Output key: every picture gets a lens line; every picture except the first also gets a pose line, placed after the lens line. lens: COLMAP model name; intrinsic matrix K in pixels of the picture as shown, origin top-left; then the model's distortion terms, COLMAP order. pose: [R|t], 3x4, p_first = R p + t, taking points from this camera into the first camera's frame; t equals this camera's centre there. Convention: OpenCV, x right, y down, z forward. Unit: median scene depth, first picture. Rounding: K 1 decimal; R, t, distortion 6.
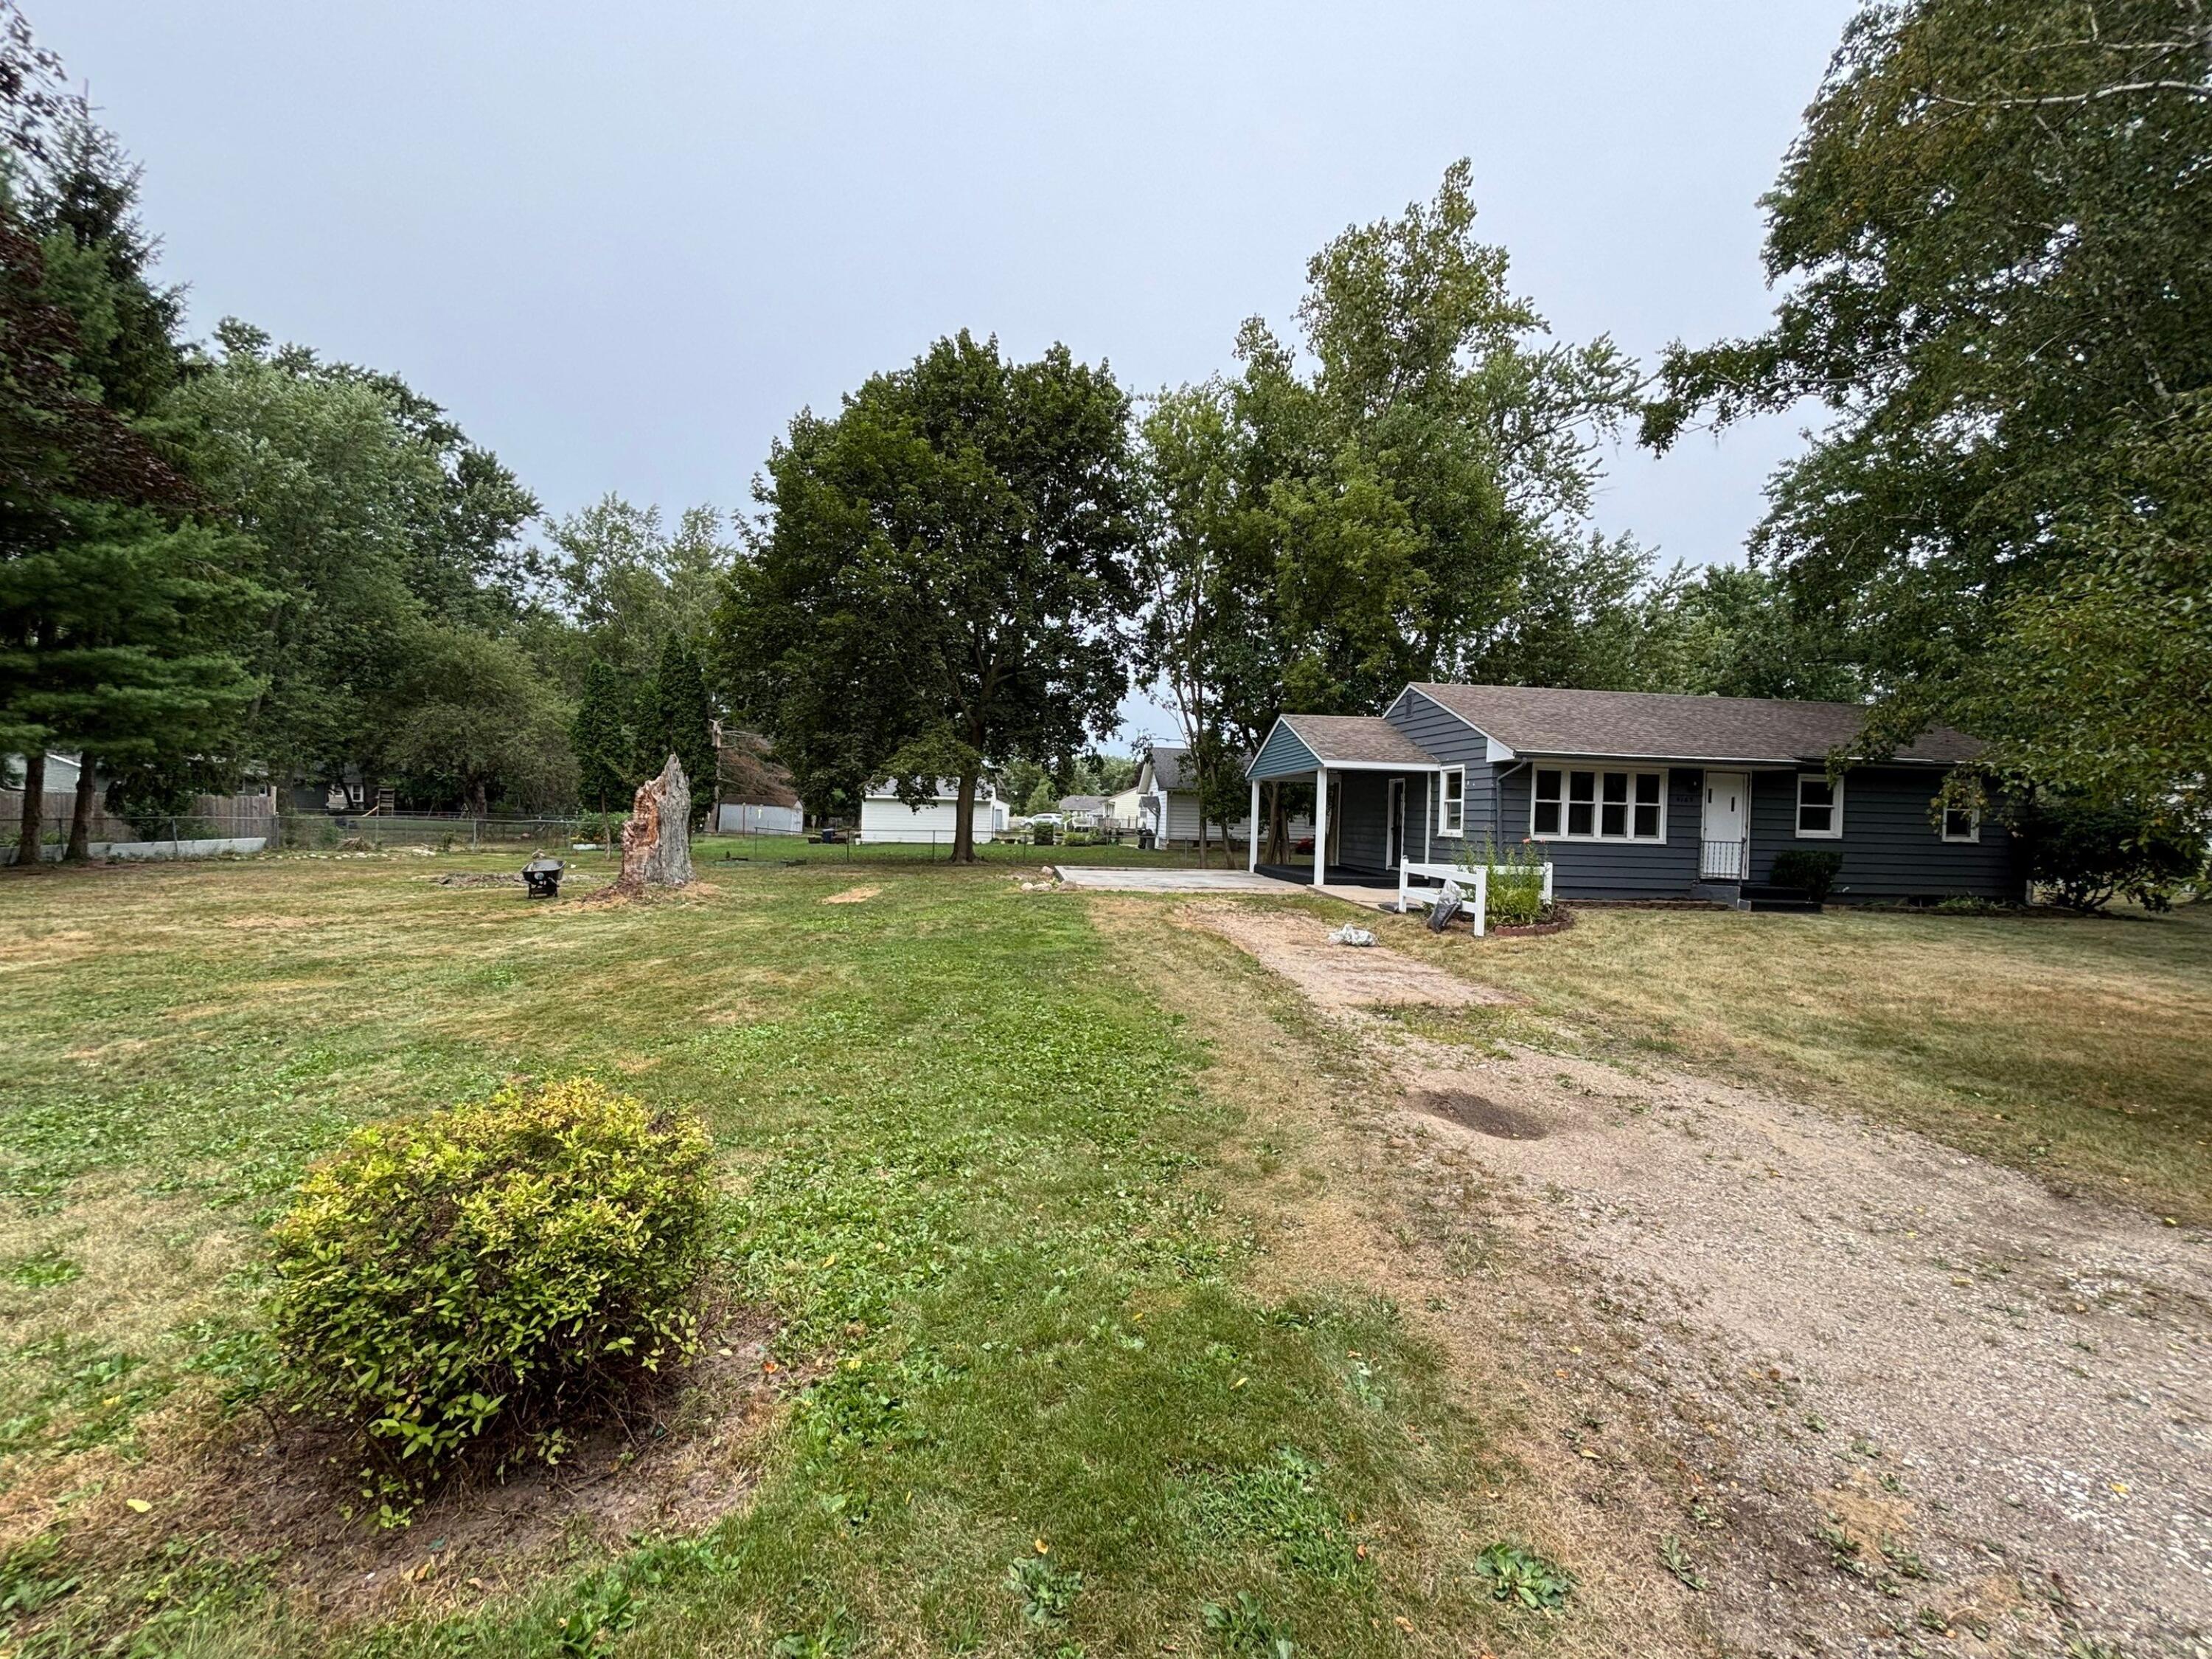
lens RADIAL K [[893.4, 0, 1131.8], [0, 893.4, 829.9], [0, 0, 1]] dist [0.001780, -0.000751]
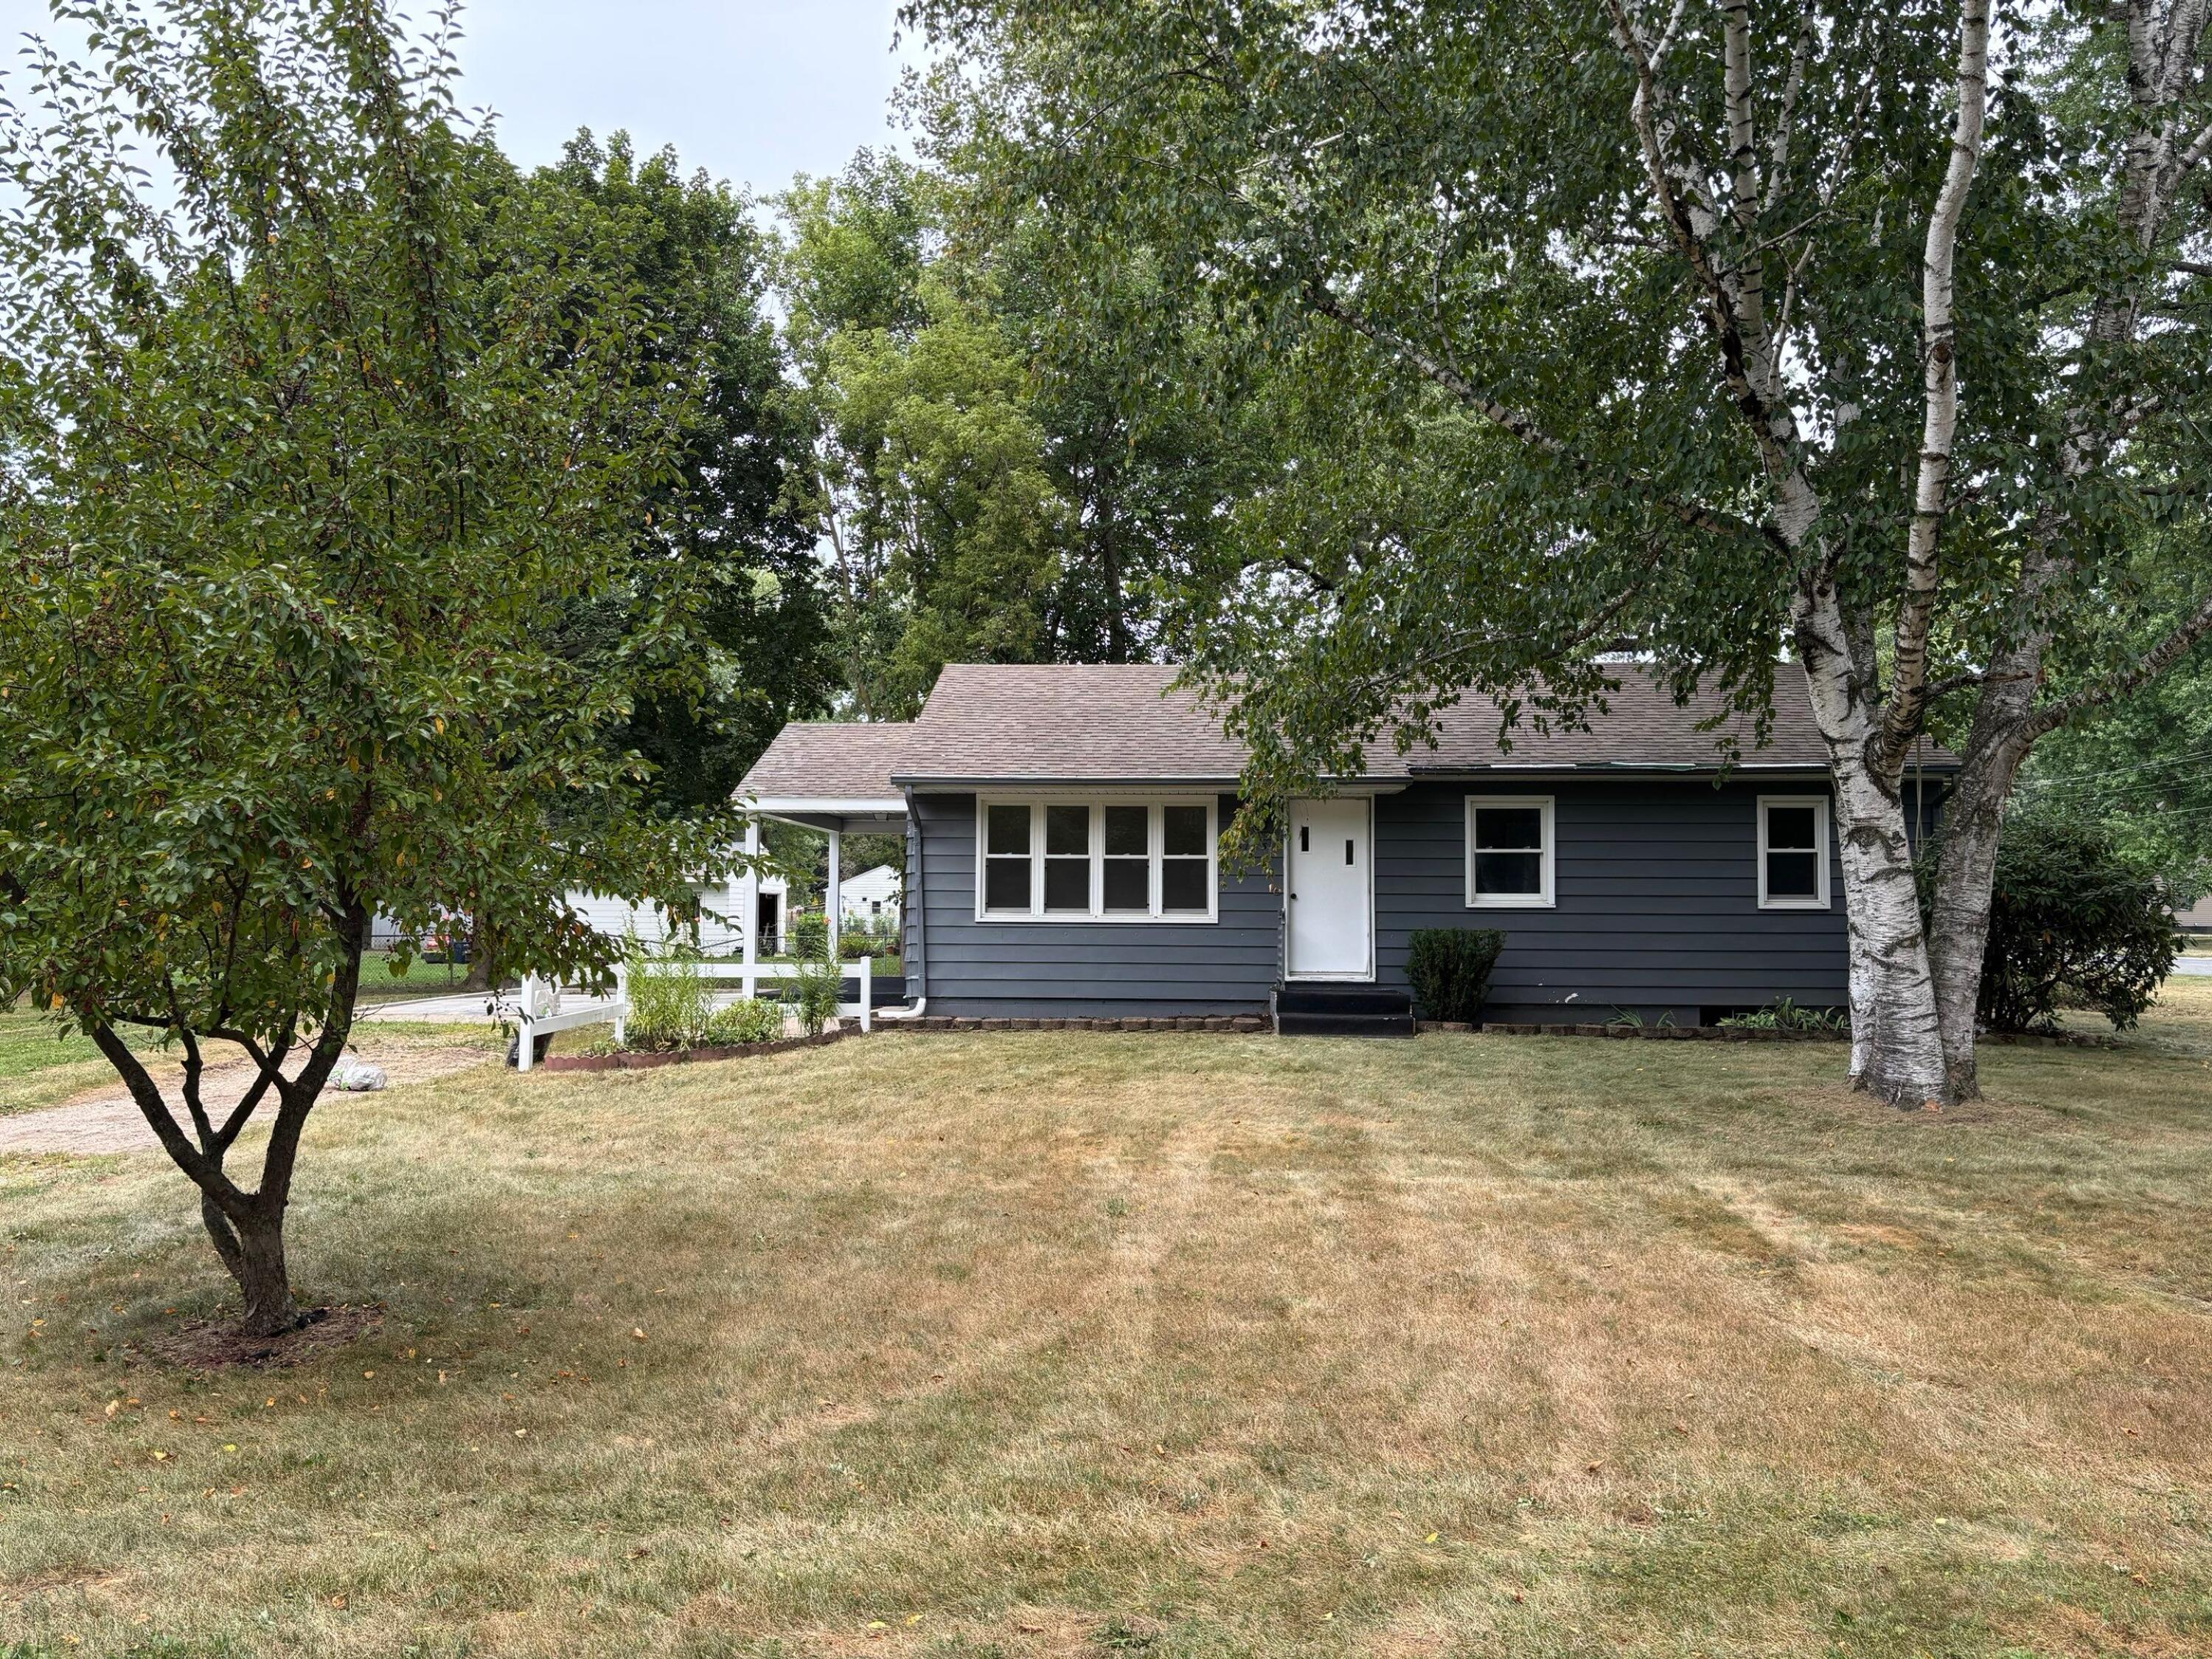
lens RADIAL K [[1671.3, 0, 1105.5], [0, 1671.3, 821.3], [0, 0, 1]] dist [0.059961, -0.060172]
pose [[0.989209, -0.030219, -0.143361, 0.675332], [0.020573, 0.997453, -0.068296, 0.022141], [0.145060, 0.064609, 0.987311, -0.095725]]
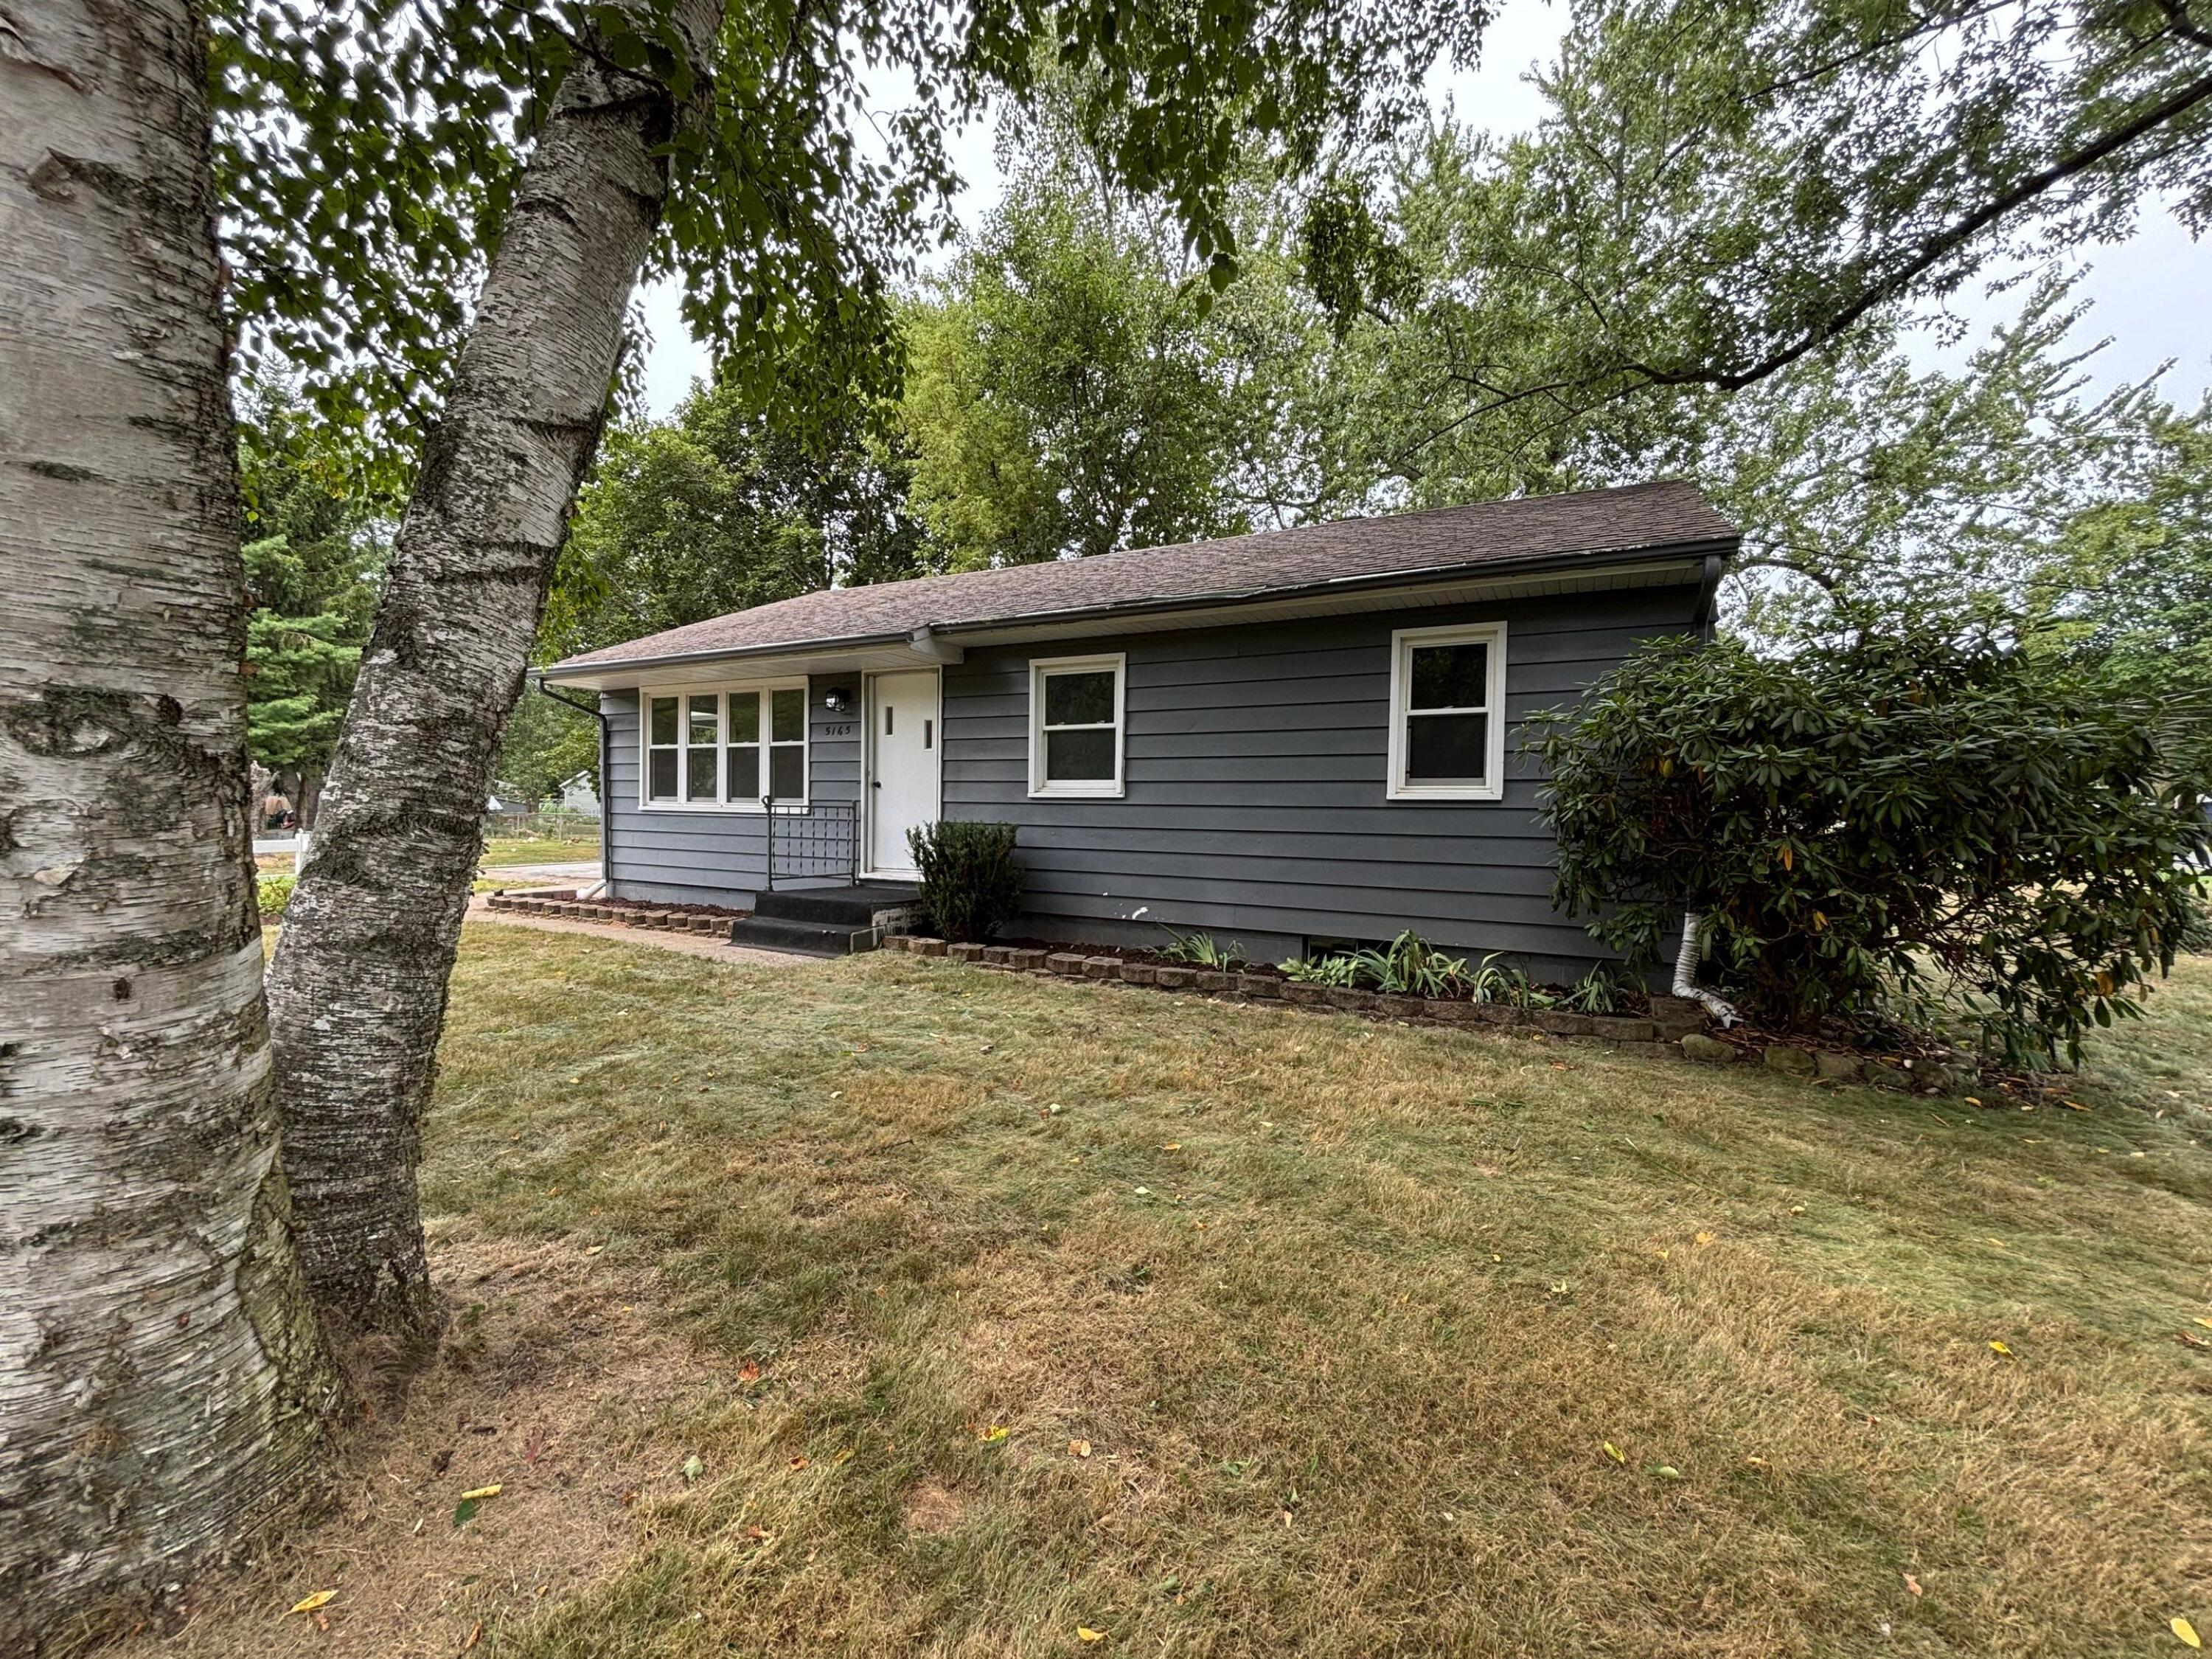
lens RADIAL K [[893.4, 0, 1083.8], [0, 893.4, 825.4], [0, 0, 1]] dist [0.001780, -0.000751]
pose [[0.823187, -0.003646, -0.567758, 1.041004], [0.002524, 0.999993, -0.002763, 0.025029], [0.567764, 0.000842, 0.823191, 0.633977]]
